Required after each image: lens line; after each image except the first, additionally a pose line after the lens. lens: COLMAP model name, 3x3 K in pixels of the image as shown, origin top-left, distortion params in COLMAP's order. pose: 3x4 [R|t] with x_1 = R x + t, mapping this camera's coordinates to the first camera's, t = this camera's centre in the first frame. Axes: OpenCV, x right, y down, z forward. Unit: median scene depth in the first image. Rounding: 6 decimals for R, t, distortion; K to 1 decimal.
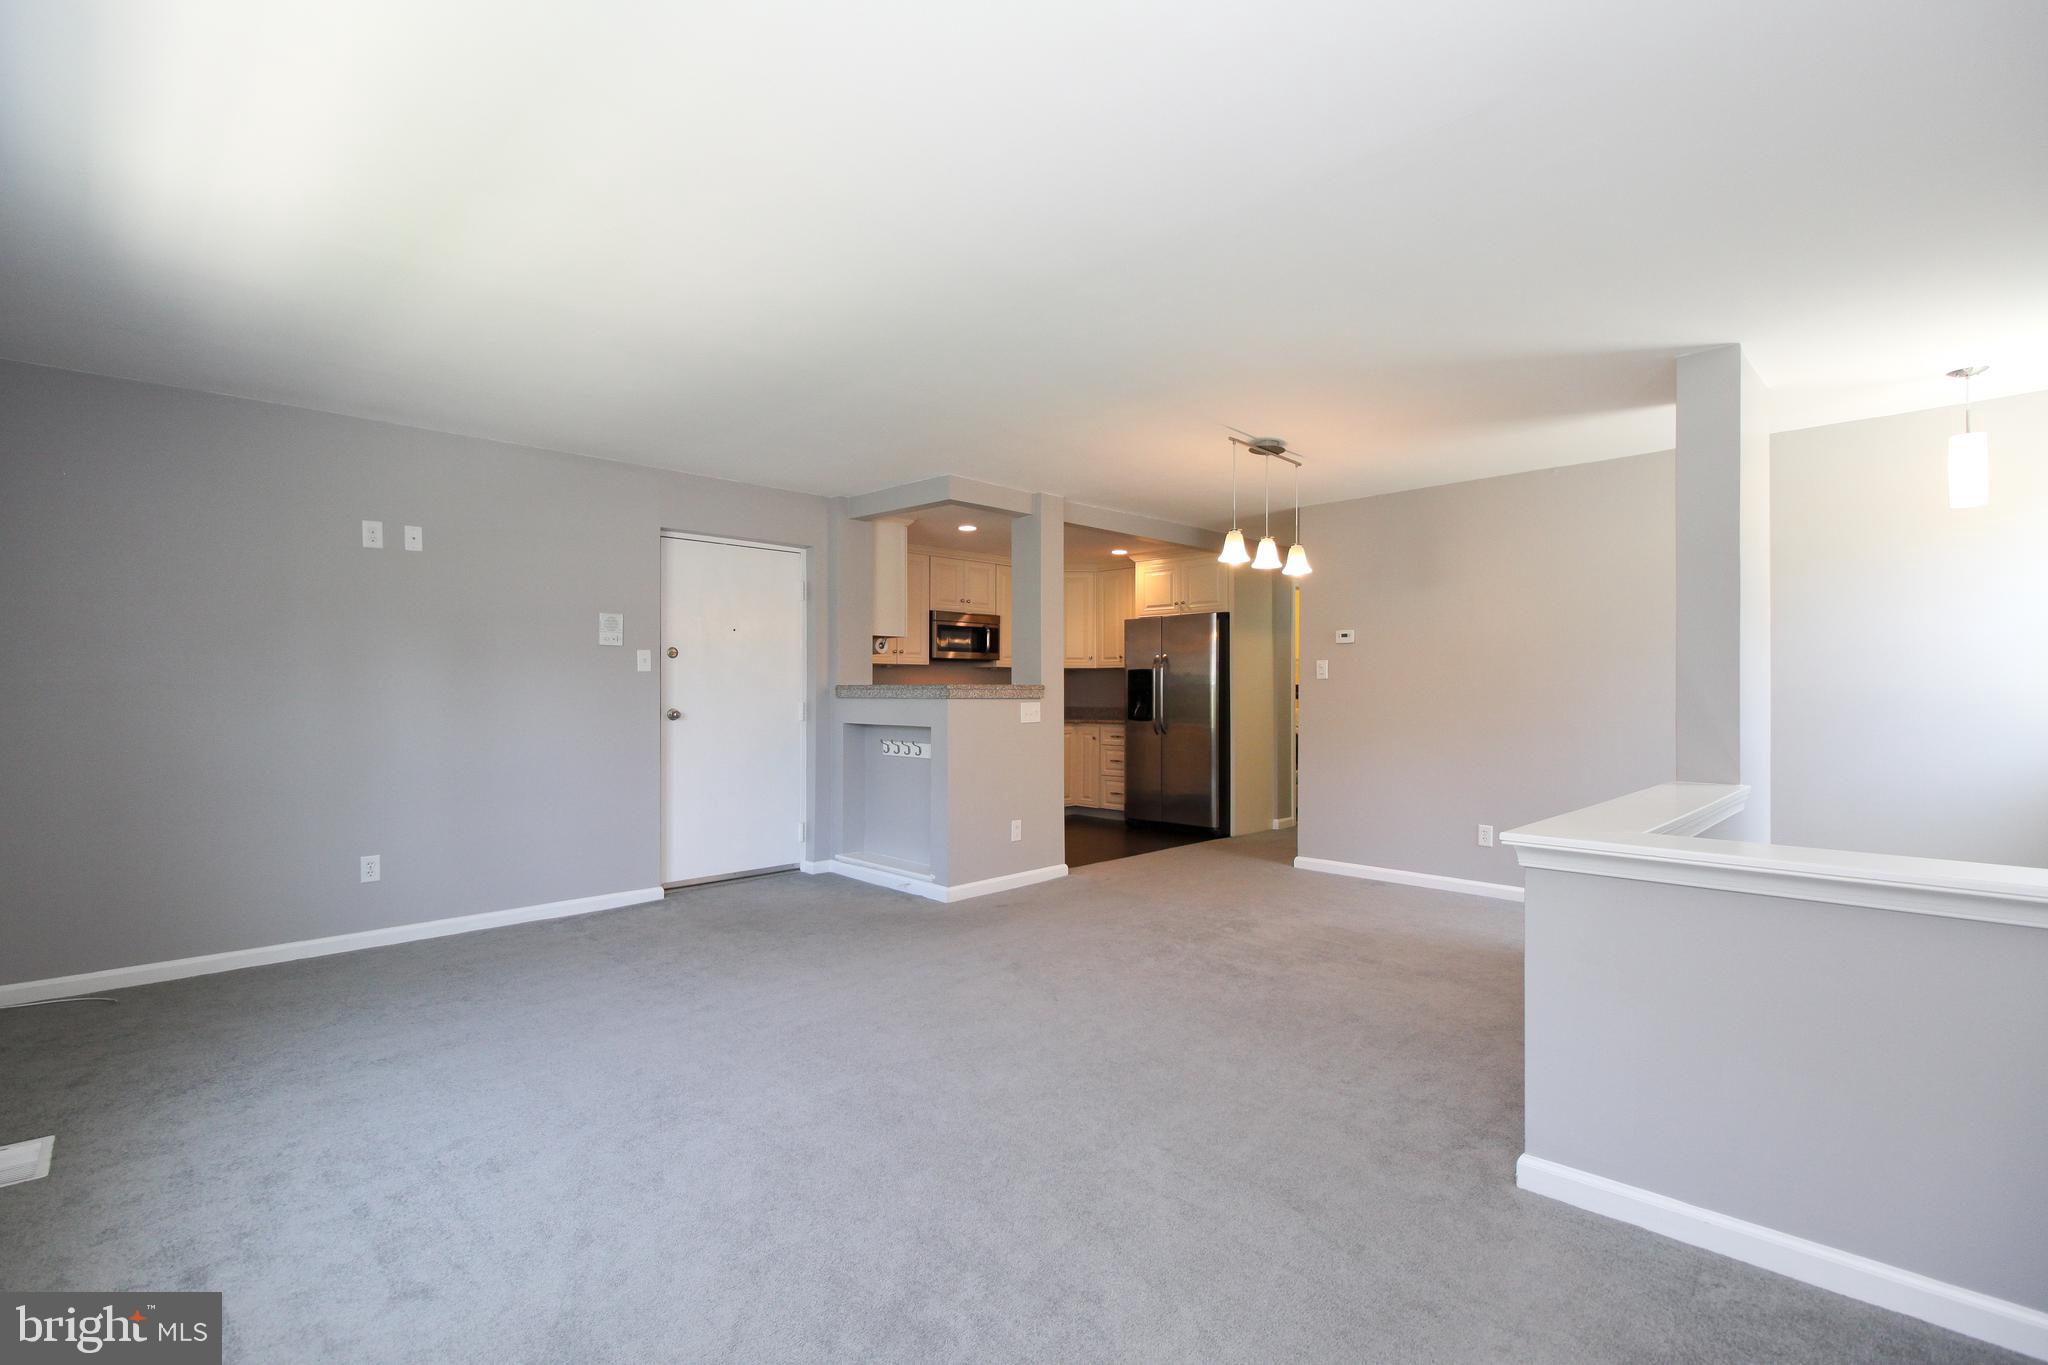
lens RADIAL K [[928.1, 0, 1007.4], [0, 928.1, 686.7], [0, 0, 1]] dist [0.000941, -0.001026]
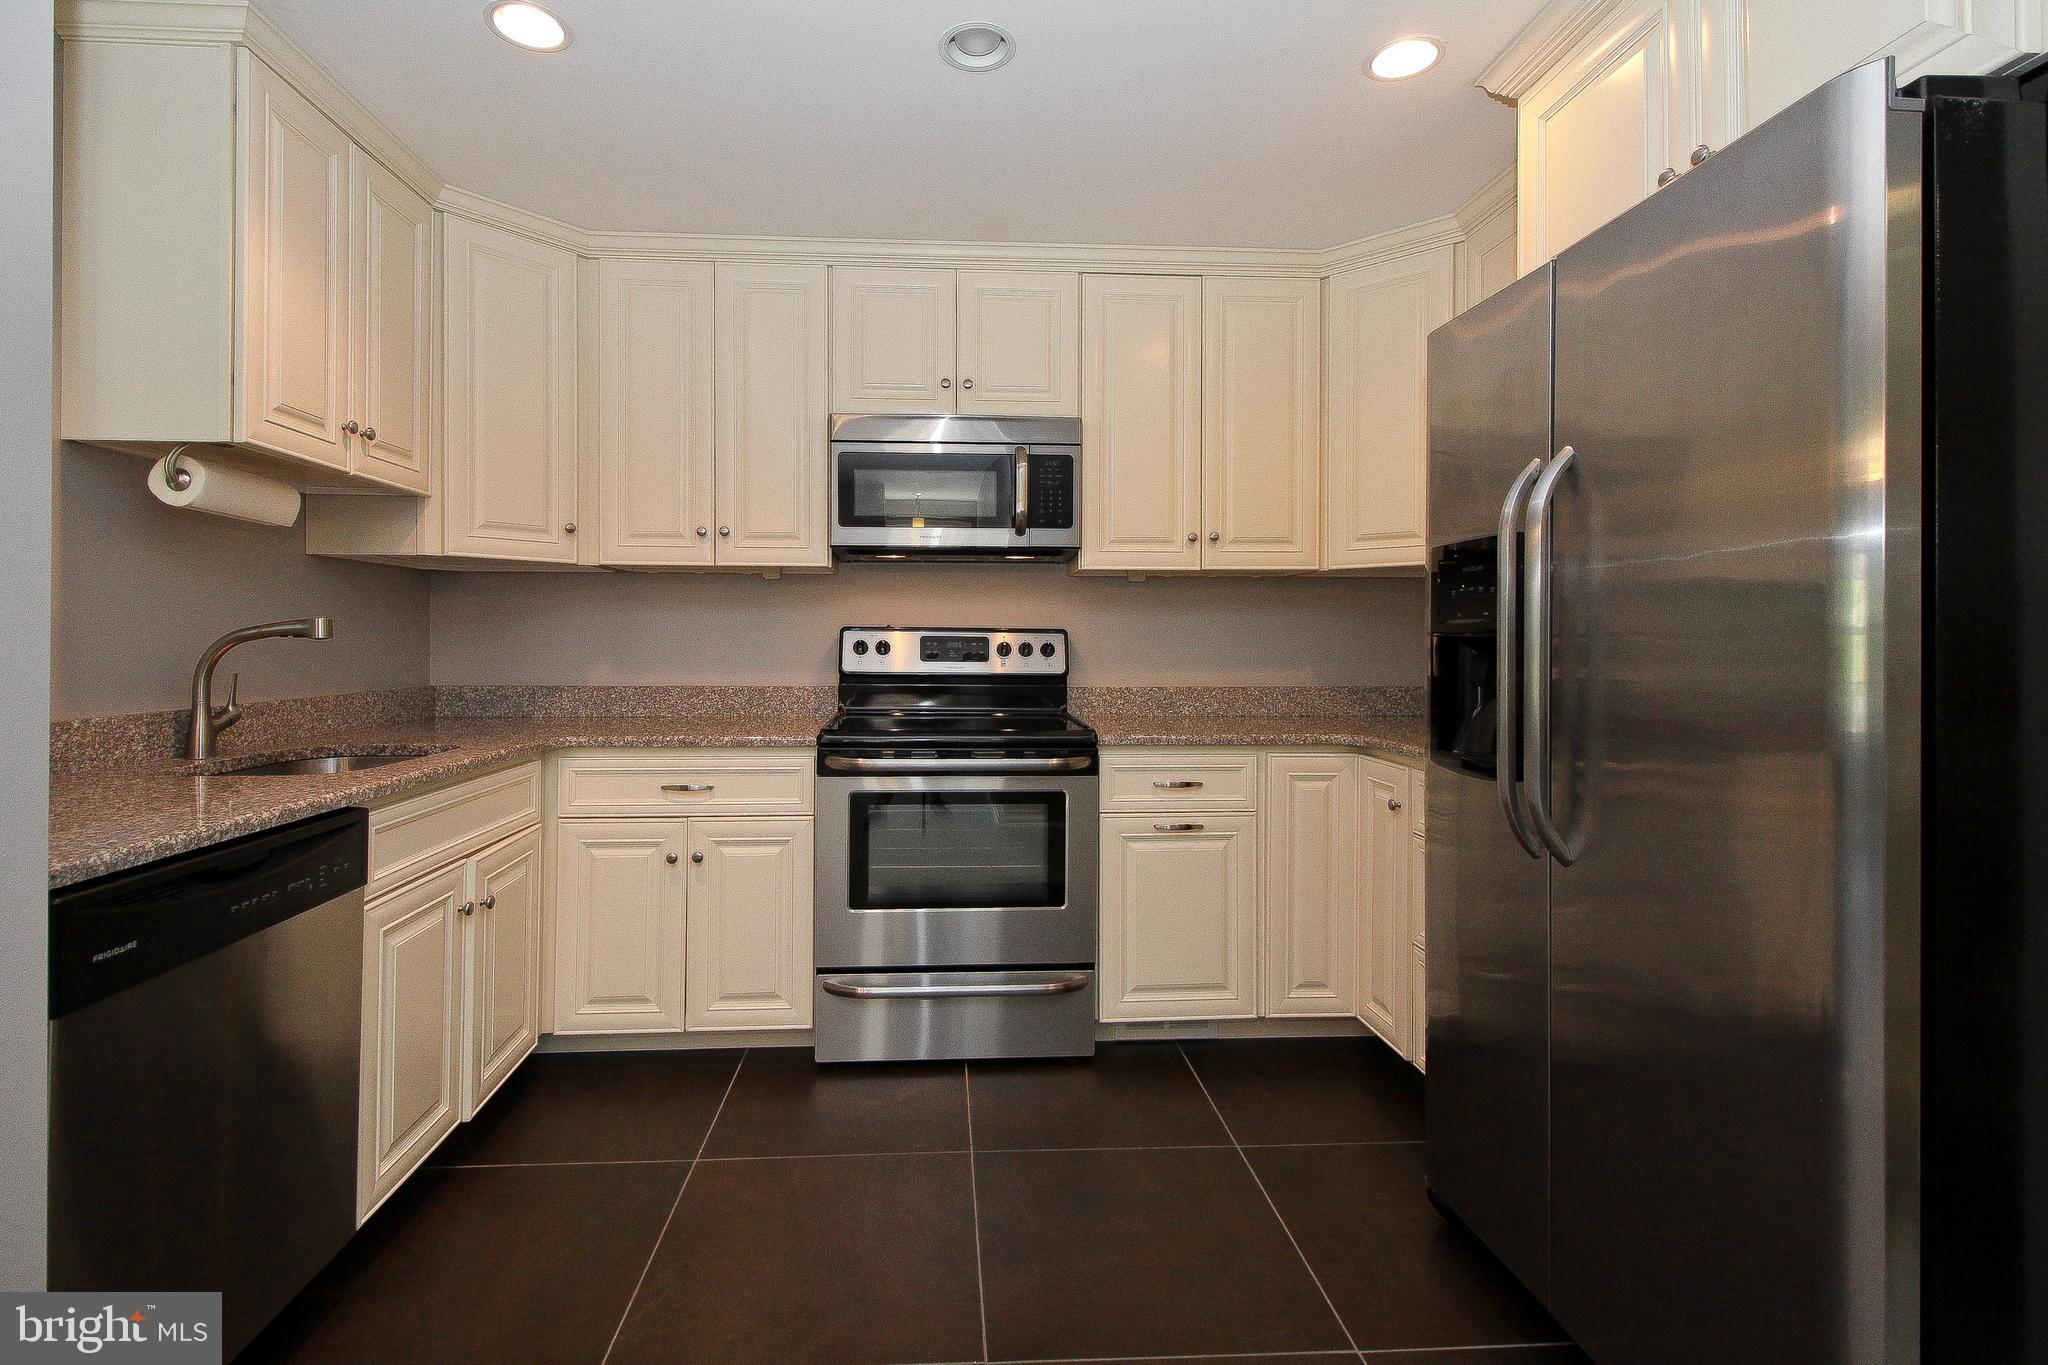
lens RADIAL K [[938.2, 0, 987.5], [0, 938.2, 636.0], [0, 0, 1]] dist [0.032196, -0.013226]
pose [[0.755664, -0.000148, -0.654959, 0.271489], [-0.000584, 0.999999, -0.000900, 0.006008], [0.654959, 0.001062, 0.755664, 1.010677]]
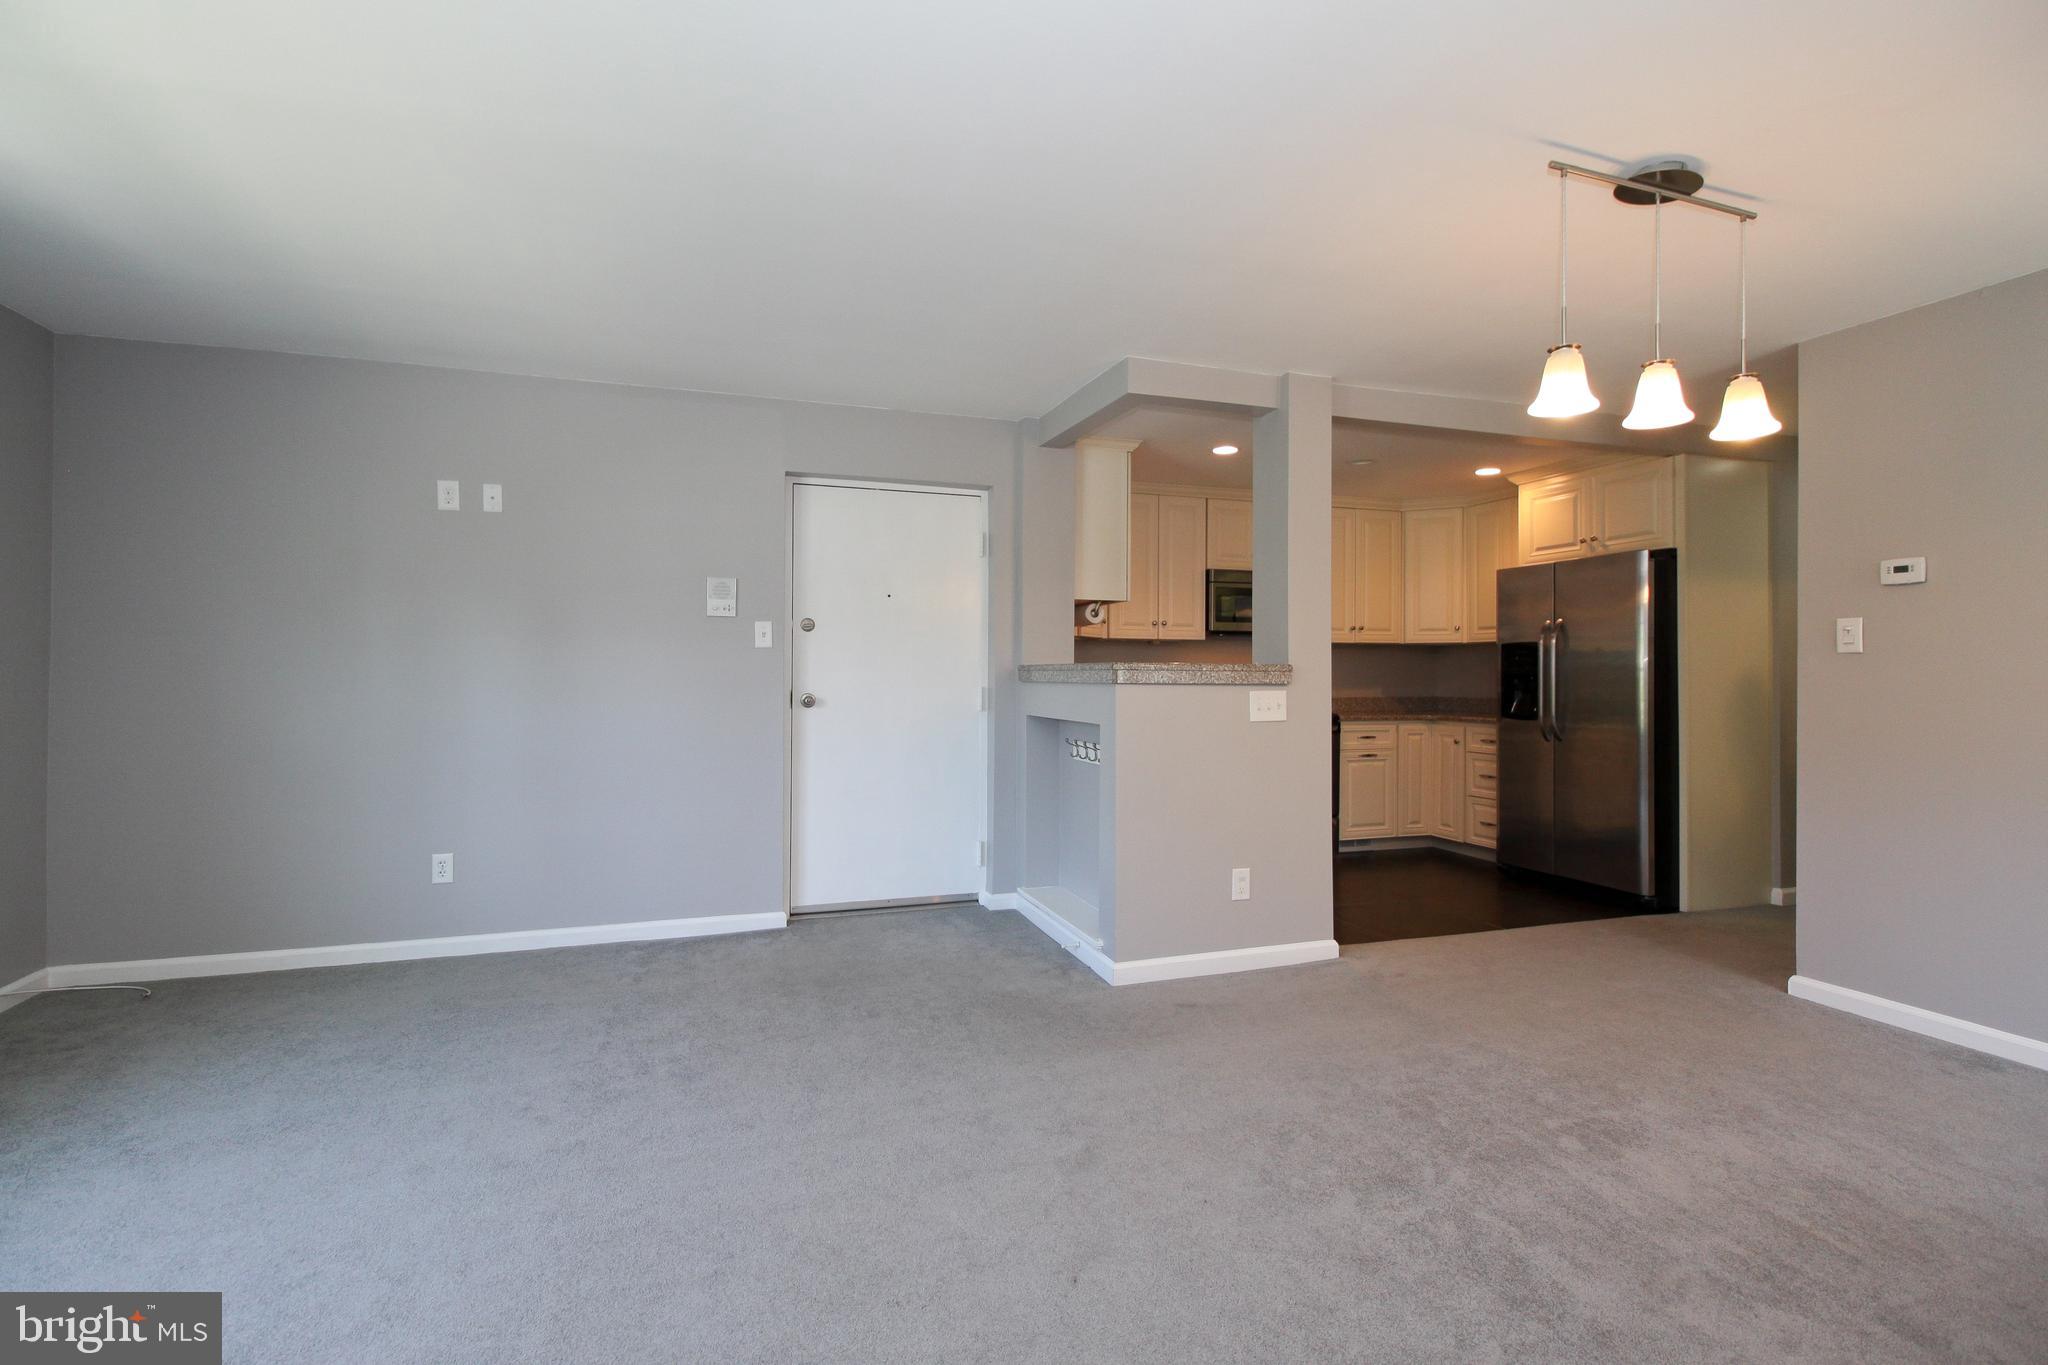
lens RADIAL K [[932.7, 0, 1008.8], [0, 932.7, 665.3], [0, 0, 1]] dist [0.019352, -0.012886]
pose [[0.898297, -0.000165, -0.439390, 0.145005], [-0.002194, 0.999986, -0.004861, 0.002479], [0.439384, 0.005331, 0.898283, 0.307855]]
